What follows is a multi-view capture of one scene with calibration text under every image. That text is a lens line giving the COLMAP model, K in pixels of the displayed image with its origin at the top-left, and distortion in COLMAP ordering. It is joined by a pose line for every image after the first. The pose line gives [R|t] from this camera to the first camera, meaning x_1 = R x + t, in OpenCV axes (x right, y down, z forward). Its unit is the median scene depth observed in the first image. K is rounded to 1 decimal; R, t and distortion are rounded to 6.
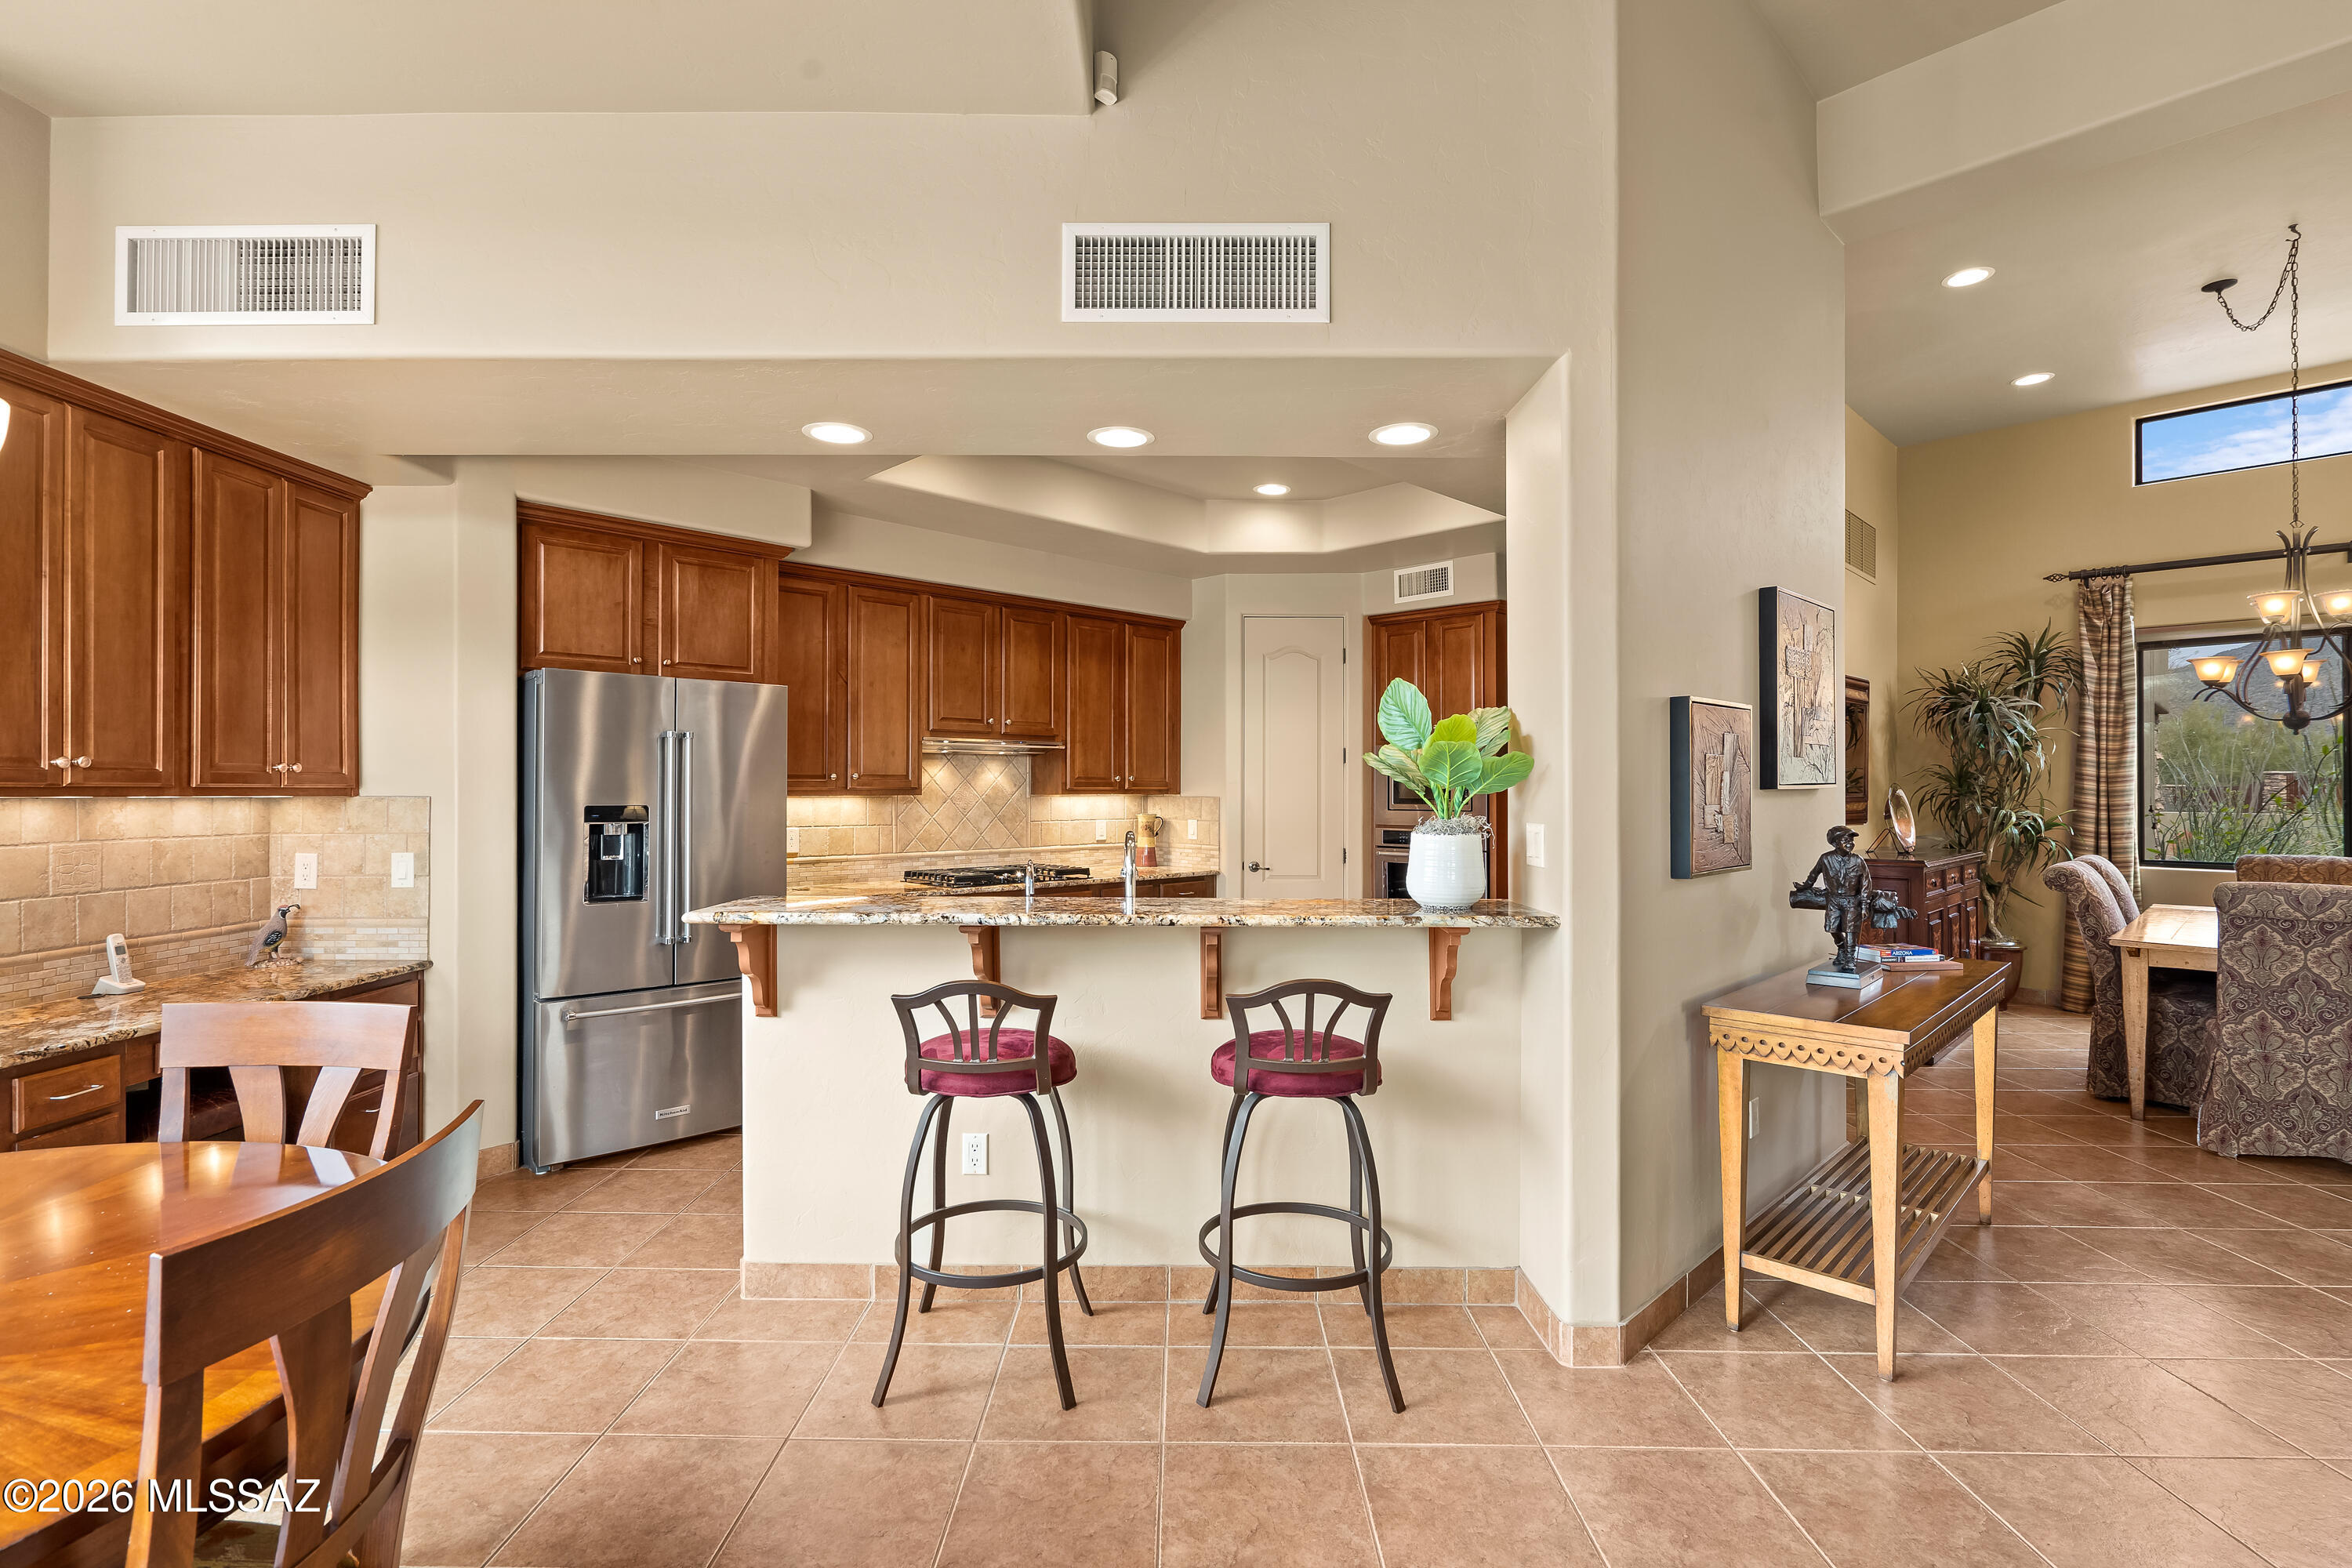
lens RADIAL K [[1088.5, 0, 1171.4], [0, 1088.5, 789.1], [0, 0, 1]] dist [-0.001366, 0.000951]
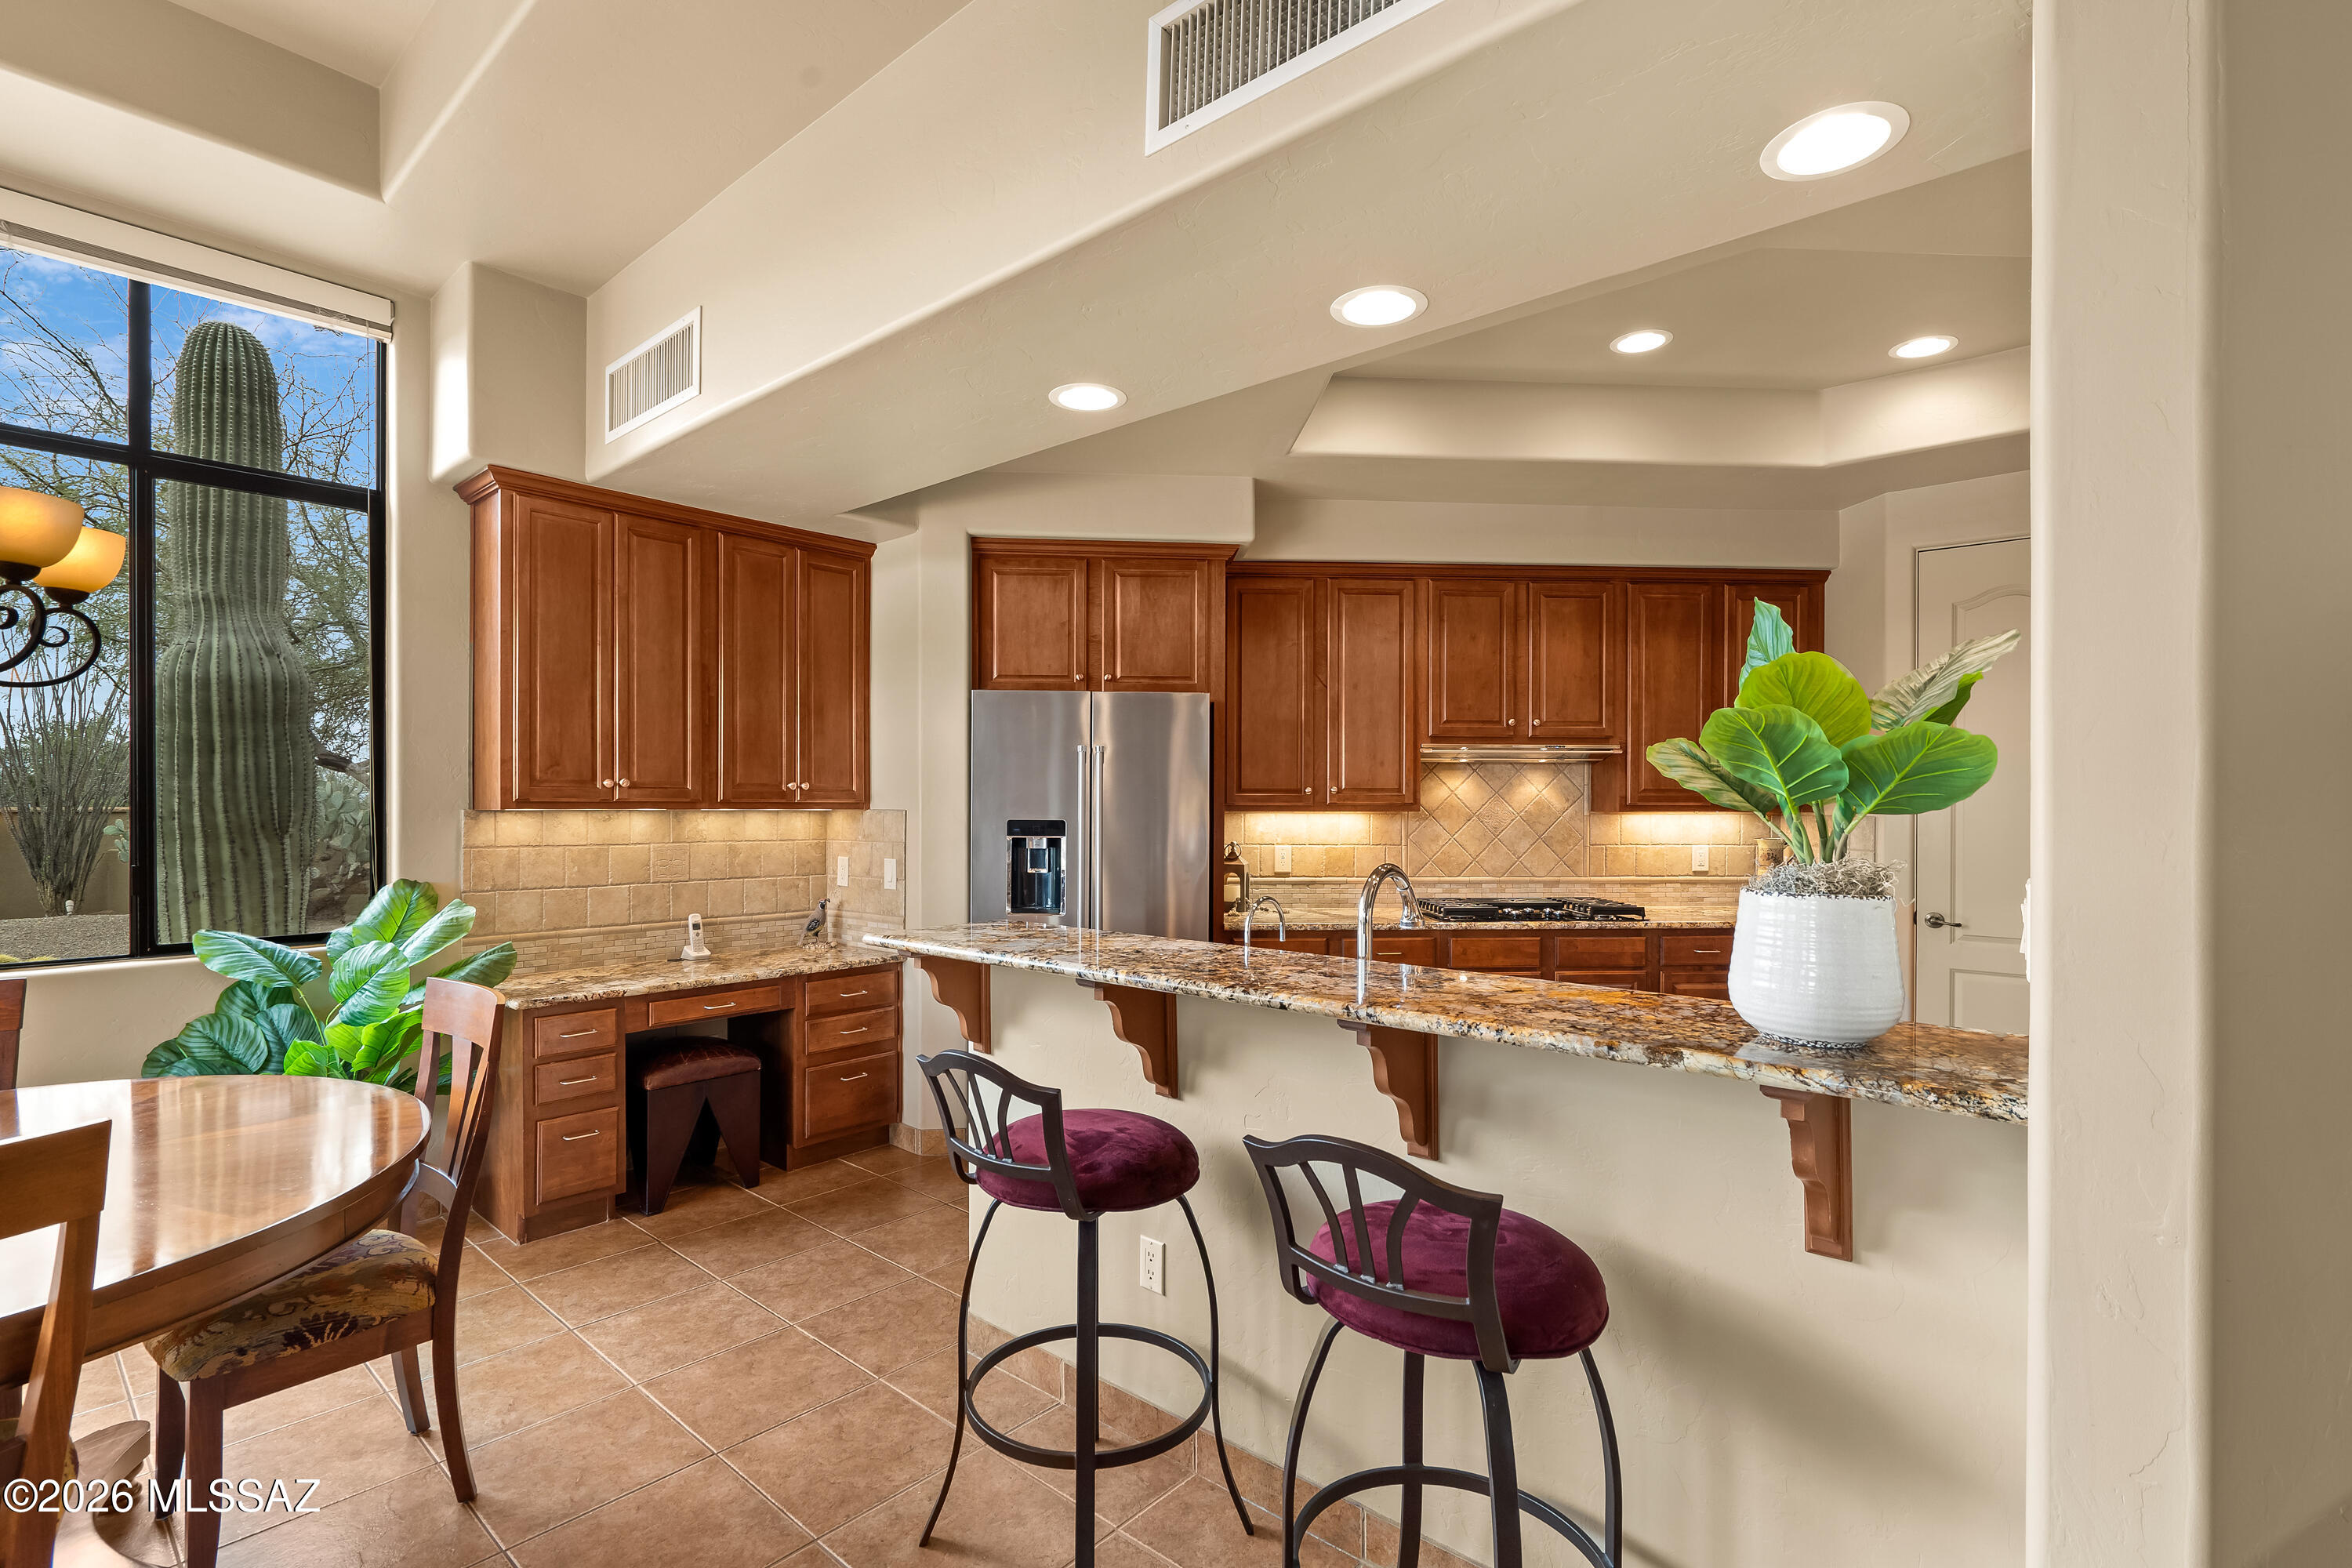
lens RADIAL K [[1083.7, 0, 1175.4], [0, 1083.7, 811.6], [0, 0, 1]] dist [-0.007043, 0.000151]
pose [[0.760126, 0.004972, -0.649757, 0.213401], [-0.001287, 0.999980, 0.006146, 0.000704], [0.649774, -0.003836, 0.760117, 0.260075]]
